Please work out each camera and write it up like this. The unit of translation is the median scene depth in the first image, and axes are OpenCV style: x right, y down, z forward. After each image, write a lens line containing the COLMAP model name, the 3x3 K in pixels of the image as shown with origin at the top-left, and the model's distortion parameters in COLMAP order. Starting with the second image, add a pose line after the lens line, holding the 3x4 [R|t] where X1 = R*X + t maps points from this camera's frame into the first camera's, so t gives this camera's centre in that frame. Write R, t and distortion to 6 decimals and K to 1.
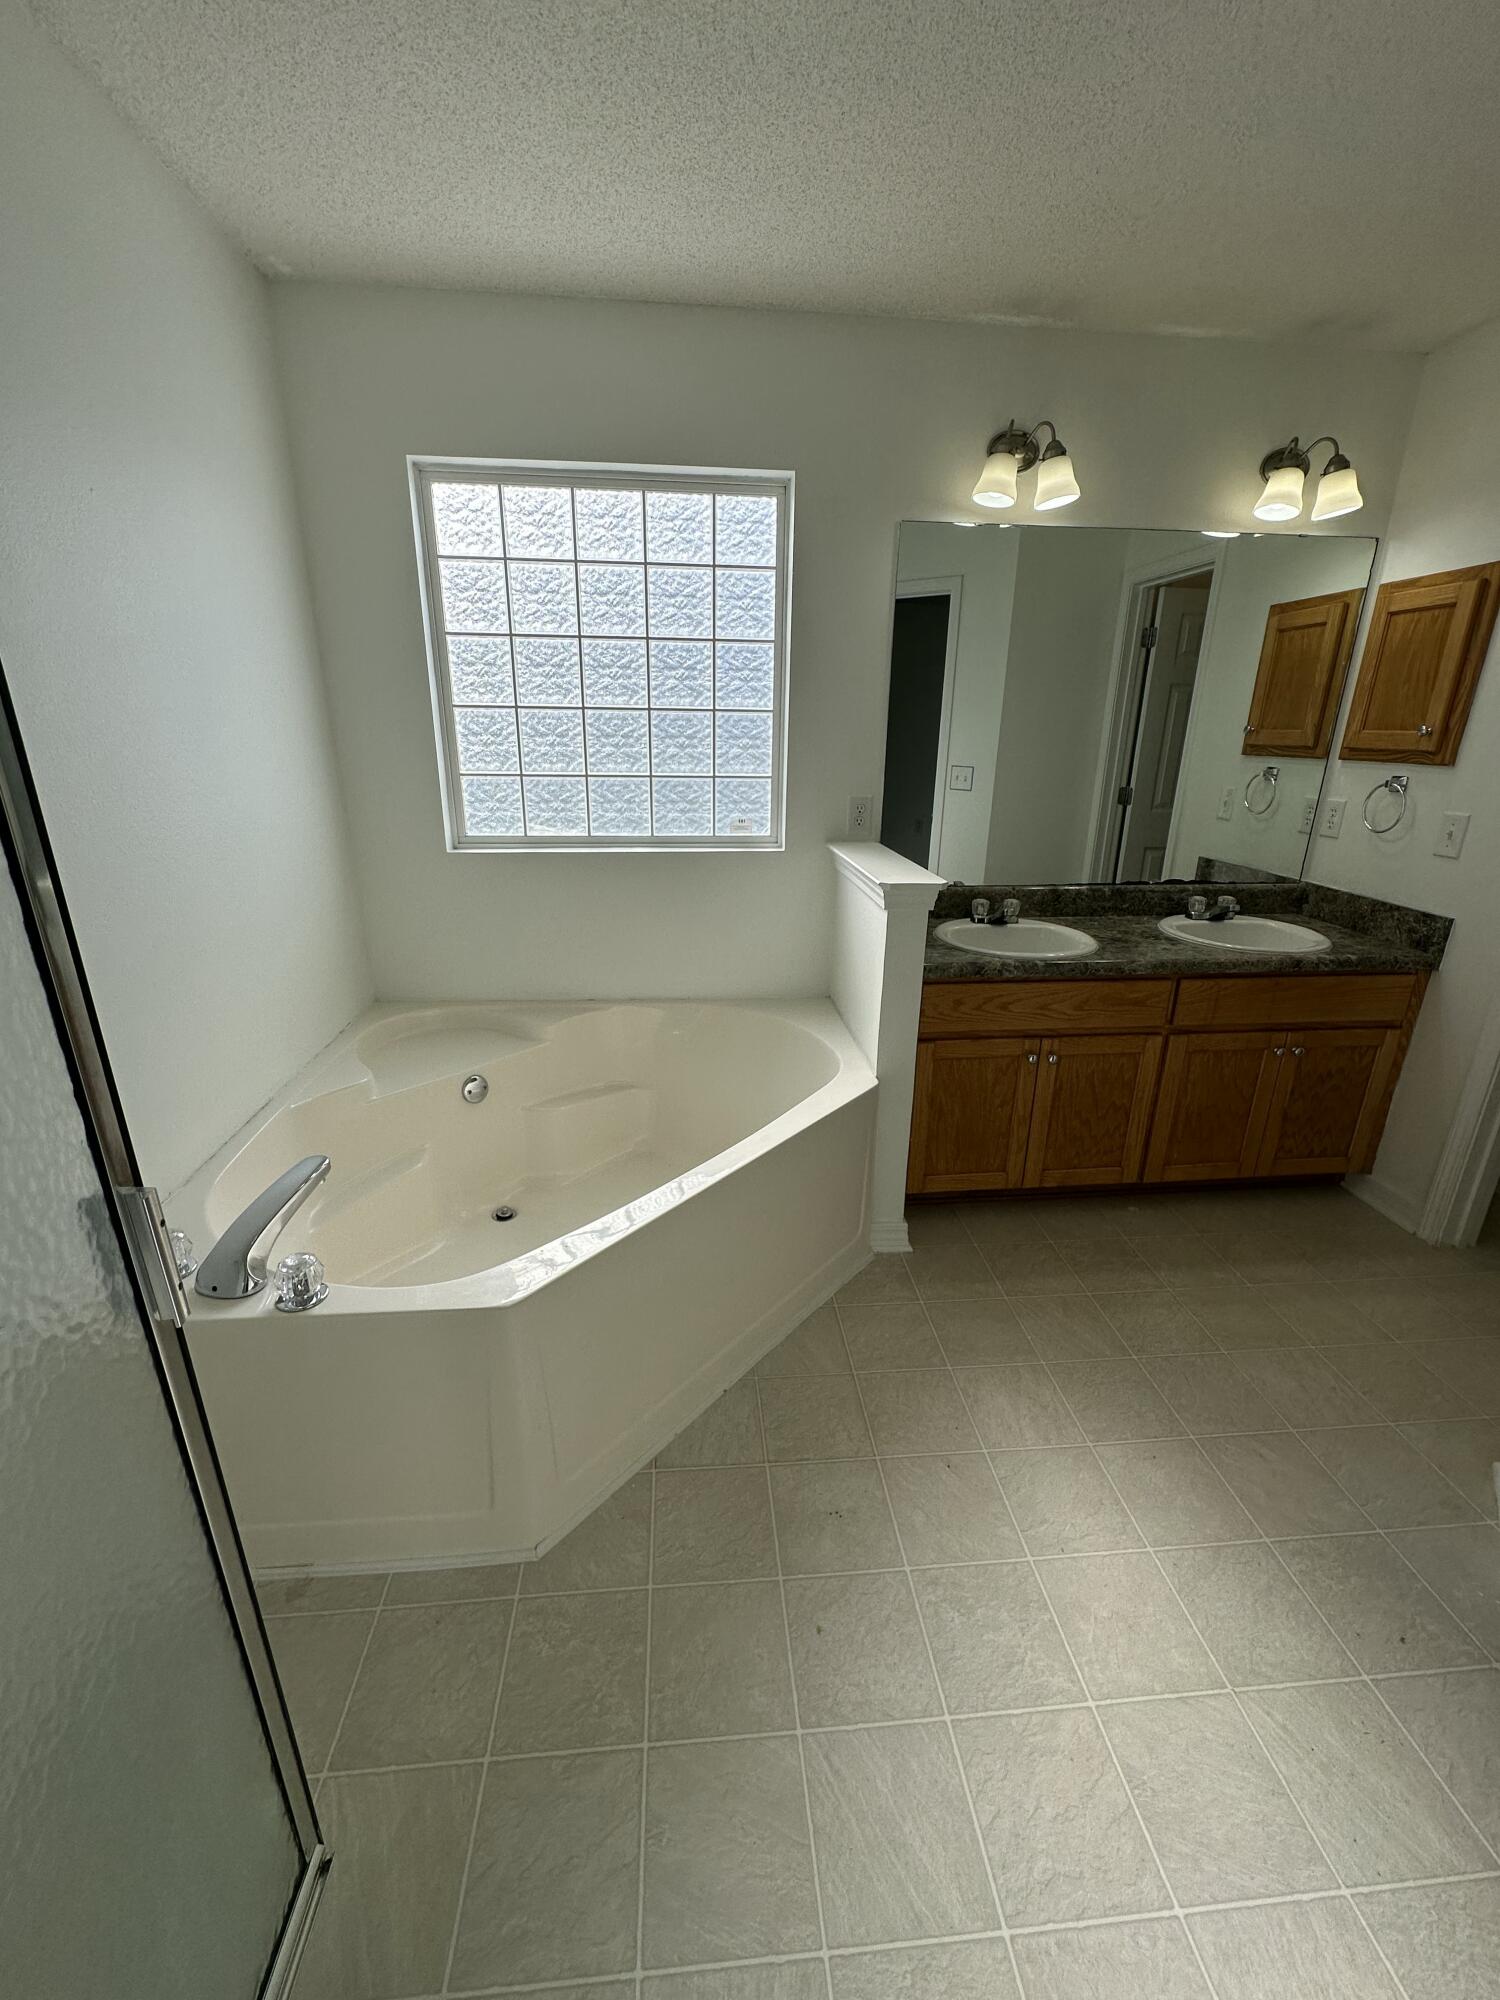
lens RADIAL K [[803.7, 0, 750.9], [0, 803.7, 998.4], [0, 0, 1]] dist [-0.003267, 0.000899]
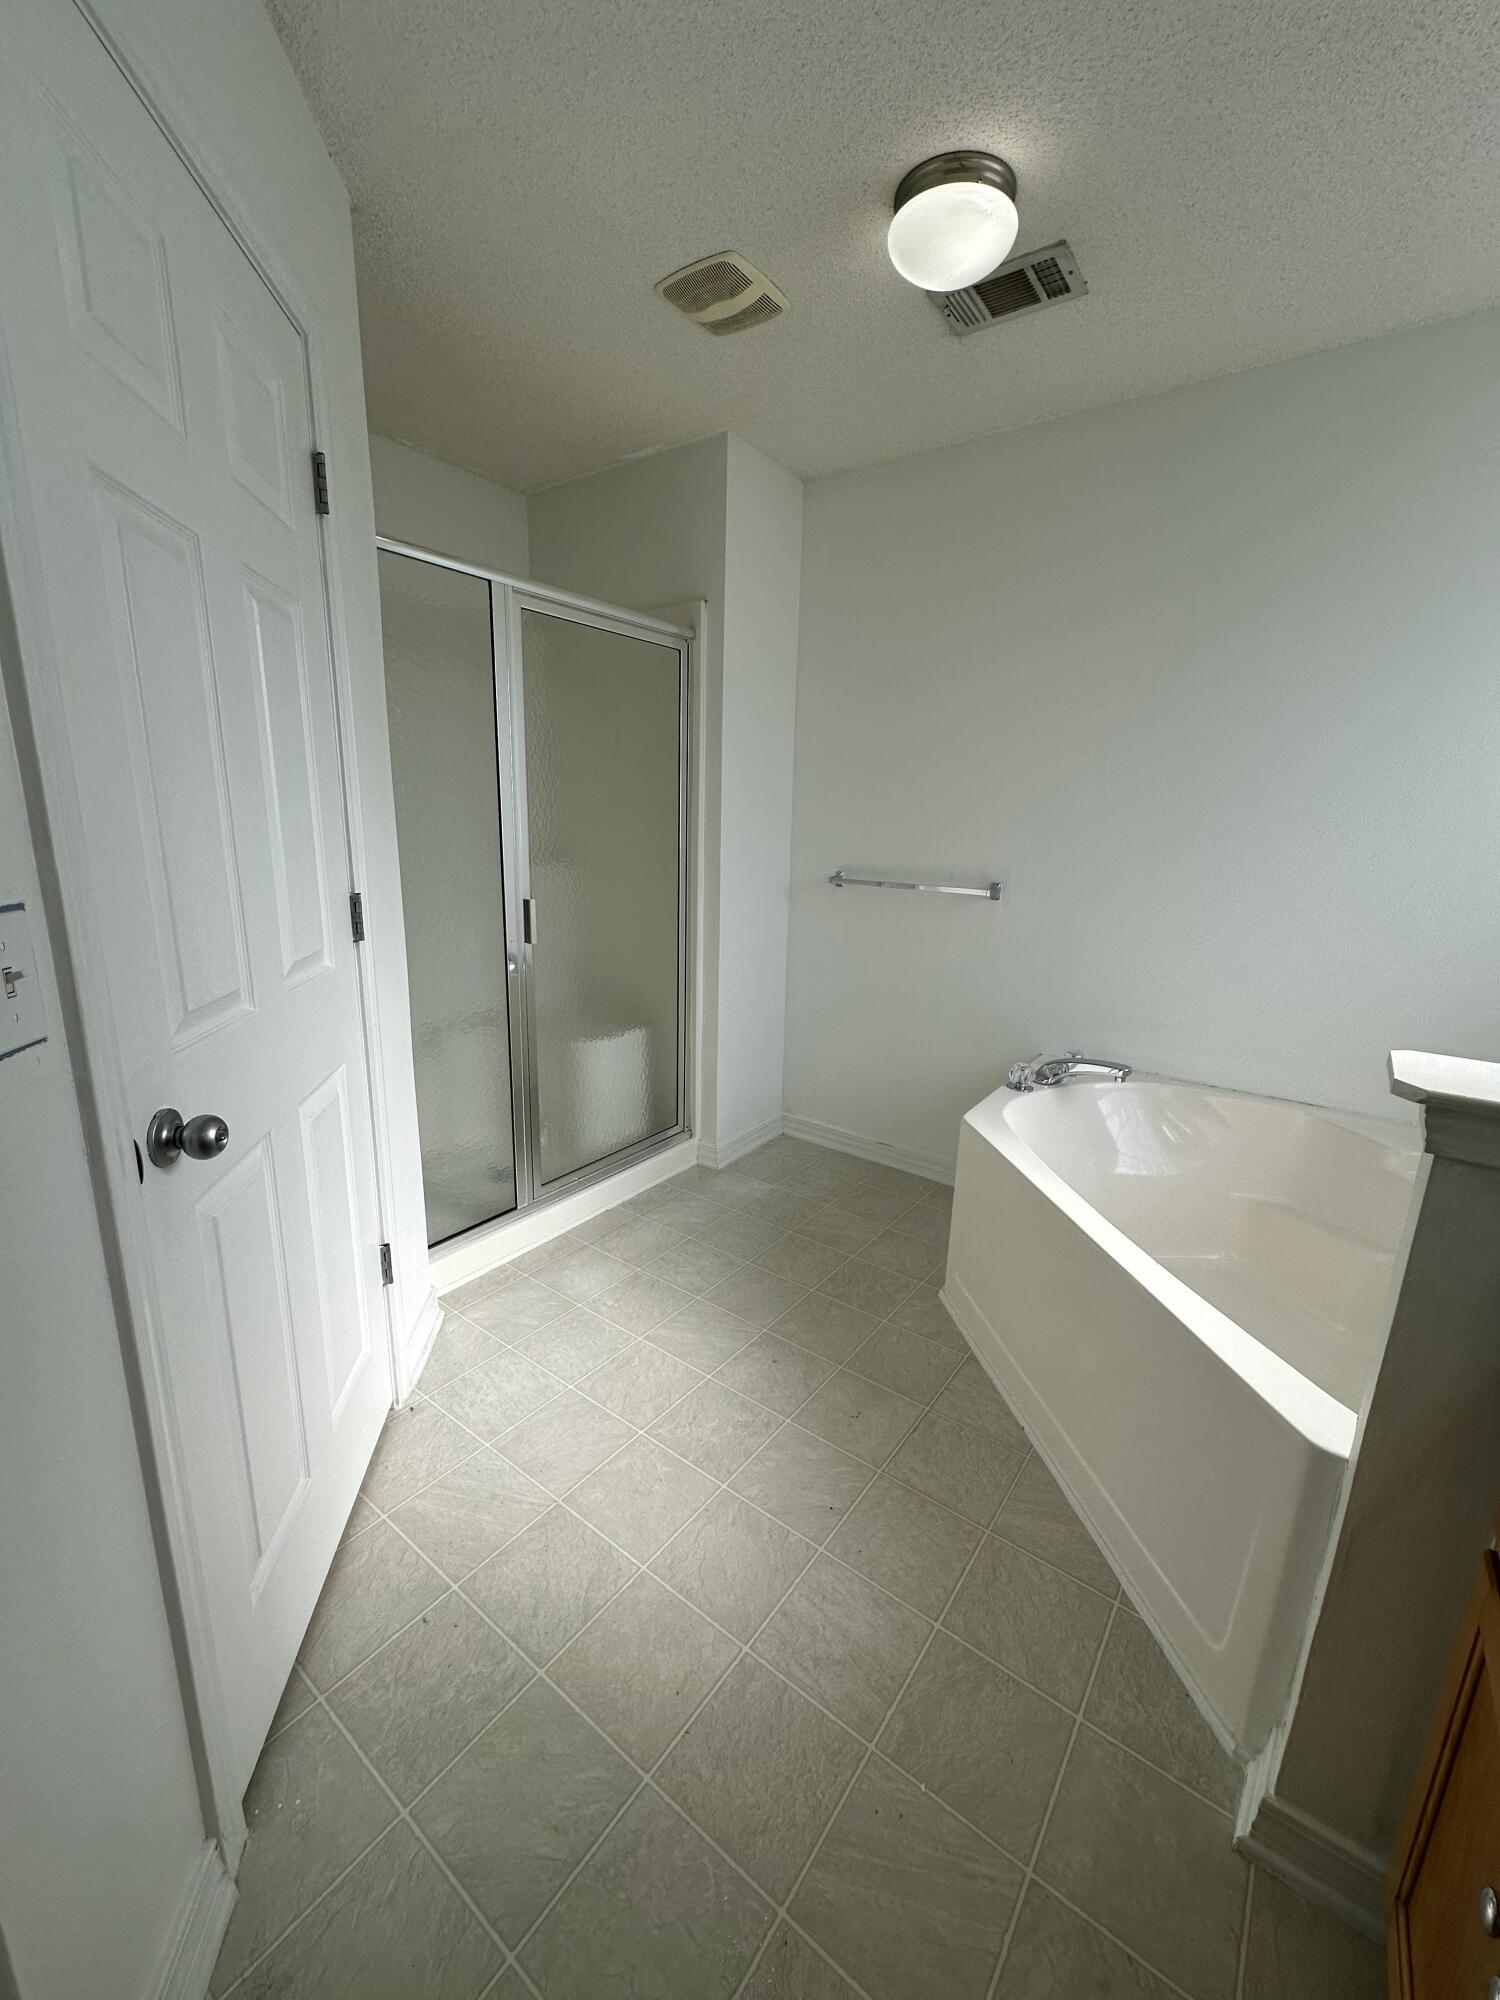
lens RADIAL K [[803.7, 0, 750.9], [0, 803.7, 998.4], [0, 0, 1]] dist [-0.003267, 0.000899]
pose [[-0.666873, 0.141999, -0.731517, 0.617780], [-0.274172, 0.866058, 0.418059, -0.212932], [0.692899, 0.479354, -0.538619, 0.773798]]
